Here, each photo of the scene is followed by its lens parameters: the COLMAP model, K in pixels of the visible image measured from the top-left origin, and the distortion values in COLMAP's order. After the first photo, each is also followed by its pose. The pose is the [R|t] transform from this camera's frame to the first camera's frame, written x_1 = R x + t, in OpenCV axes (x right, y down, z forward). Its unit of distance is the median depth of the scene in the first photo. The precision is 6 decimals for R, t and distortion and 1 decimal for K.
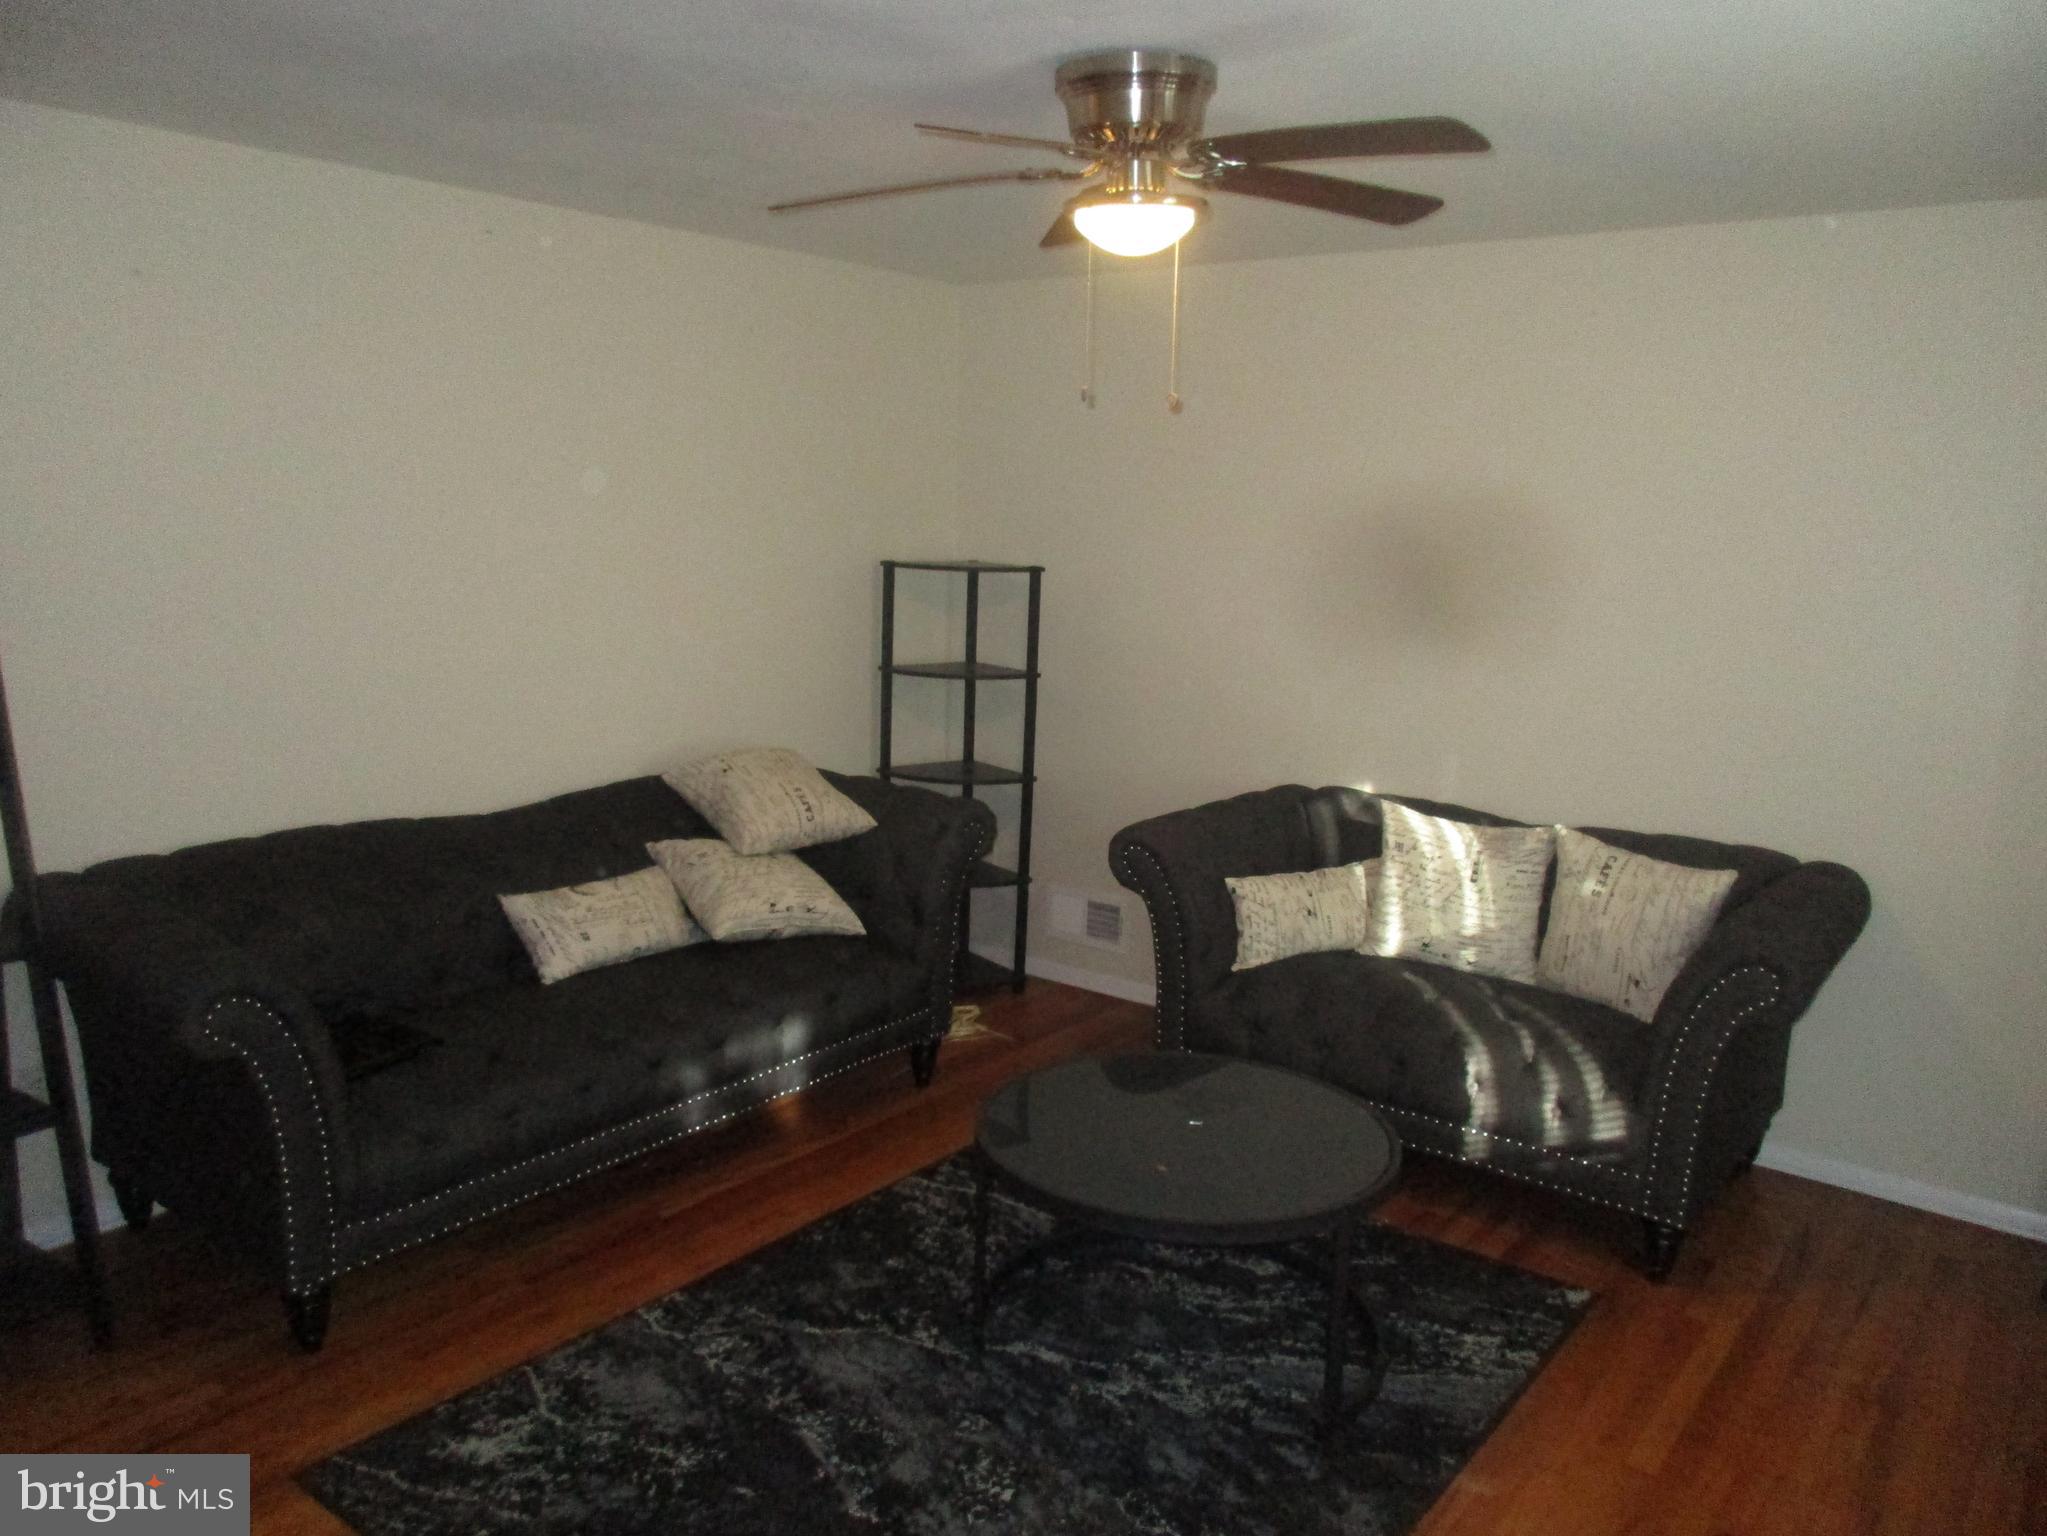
lens RADIAL K [[1548.7, 0, 1024.5], [0, 1548.7, 756.6], [0, 0, 1]] dist [0.018135, -0.004930]
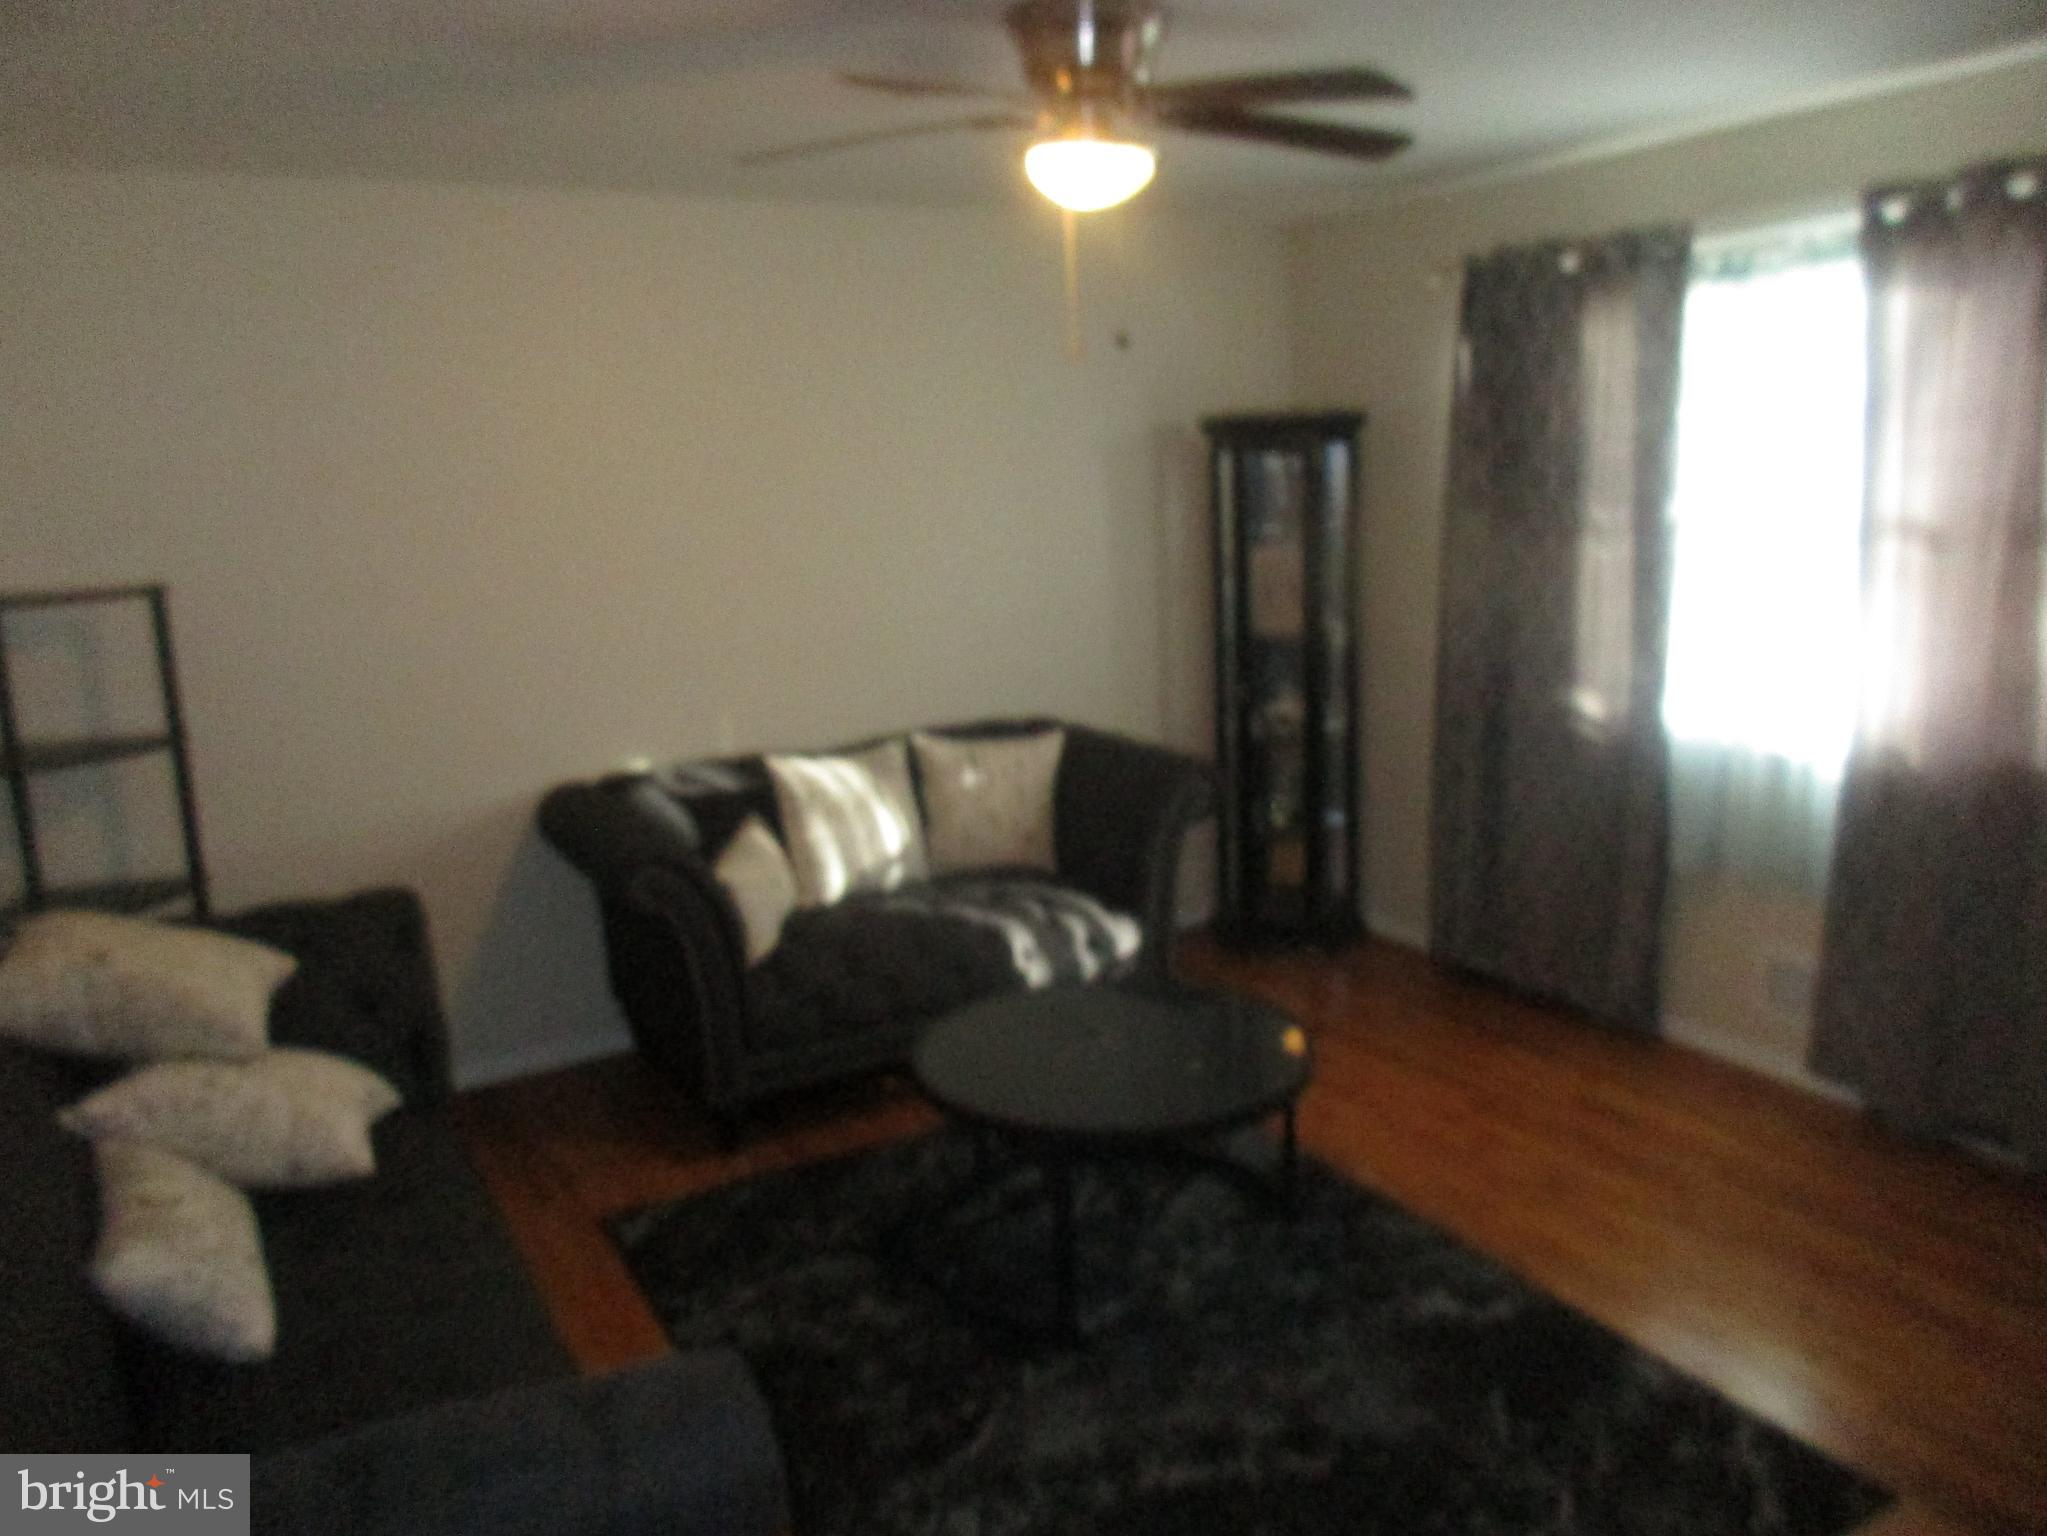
lens RADIAL K [[1548.7, 0, 1032.2], [0, 1548.7, 781.0], [0, 0, 1]] dist [0.018135, -0.004930]
pose [[0.381715, -0.231224, 0.894891, -0.660979], [0.200995, 0.965799, 0.163812, -0.095517], [-0.902161, 0.117339, 0.415134, 0.474754]]
